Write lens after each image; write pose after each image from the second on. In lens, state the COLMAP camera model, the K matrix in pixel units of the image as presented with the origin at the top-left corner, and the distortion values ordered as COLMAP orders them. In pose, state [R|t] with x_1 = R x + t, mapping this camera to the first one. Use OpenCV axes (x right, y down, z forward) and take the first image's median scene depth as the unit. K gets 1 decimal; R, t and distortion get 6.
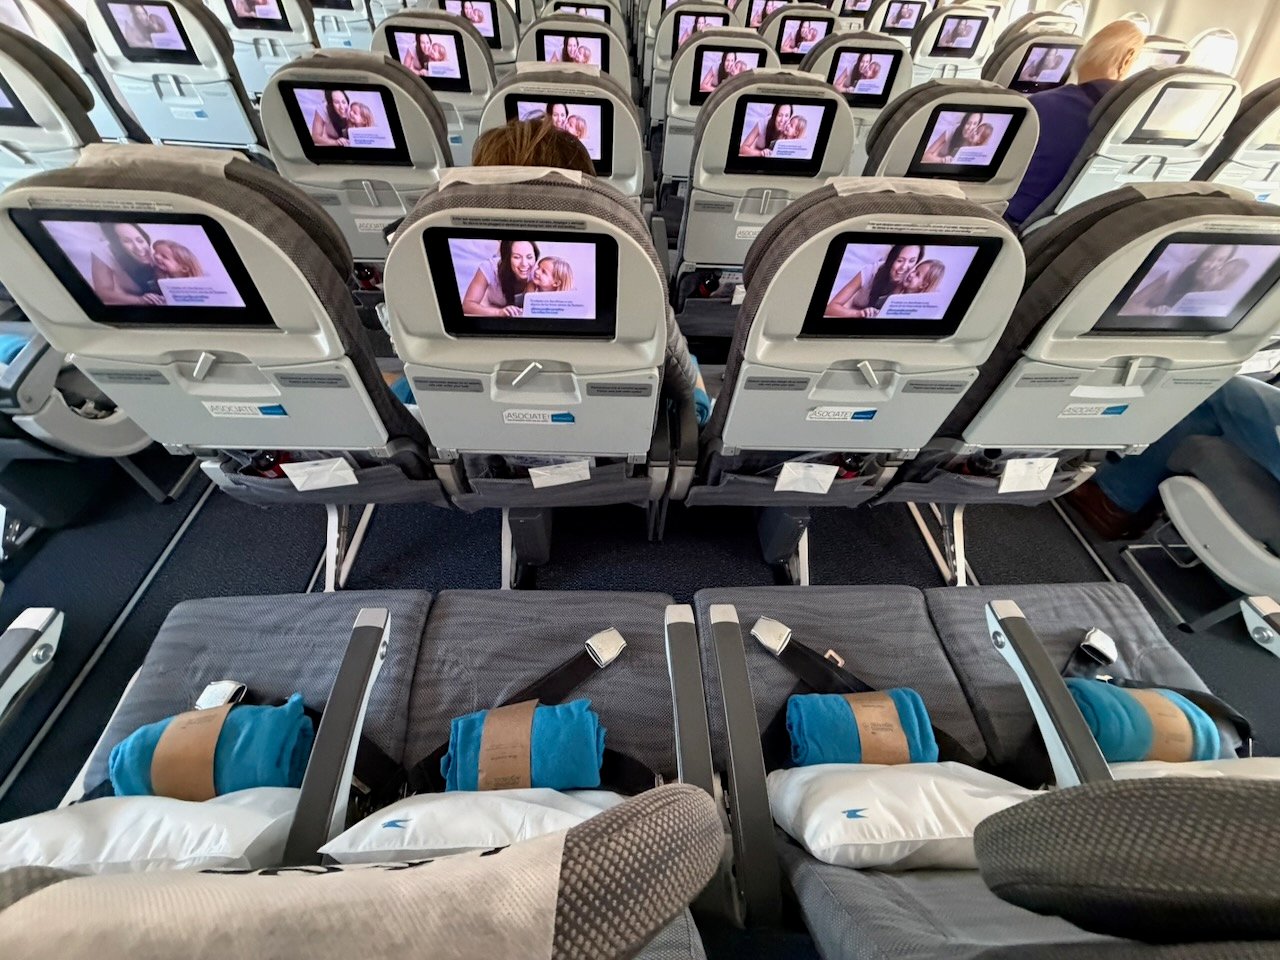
lens RADIAL K [[515.0, 0, 634.1], [0, 515.0, 488.1], [0, 0, 1]] dist [-0.000485, 0.000076]
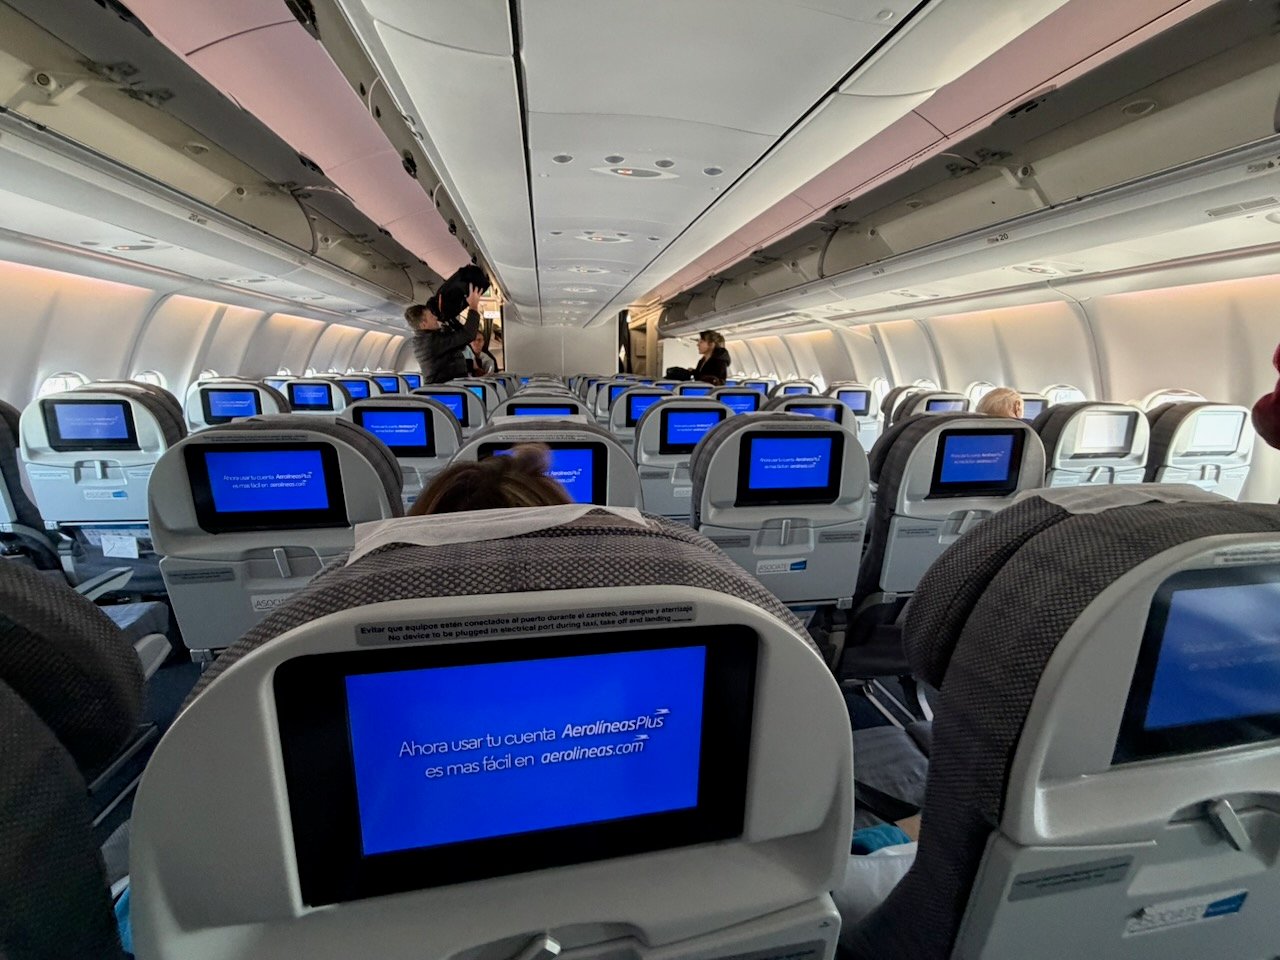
lens RADIAL K [[515.0, 0, 631.2], [0, 515.0, 473.1], [0, 0, 1]] dist [-0.000485, 0.000076]
pose [[0.991124, -0.061508, 0.117857, -0.098354], [0.119419, 0.801474, -0.585985, -0.188752], [-0.058417, 0.594858, 0.801706, 0.313097]]
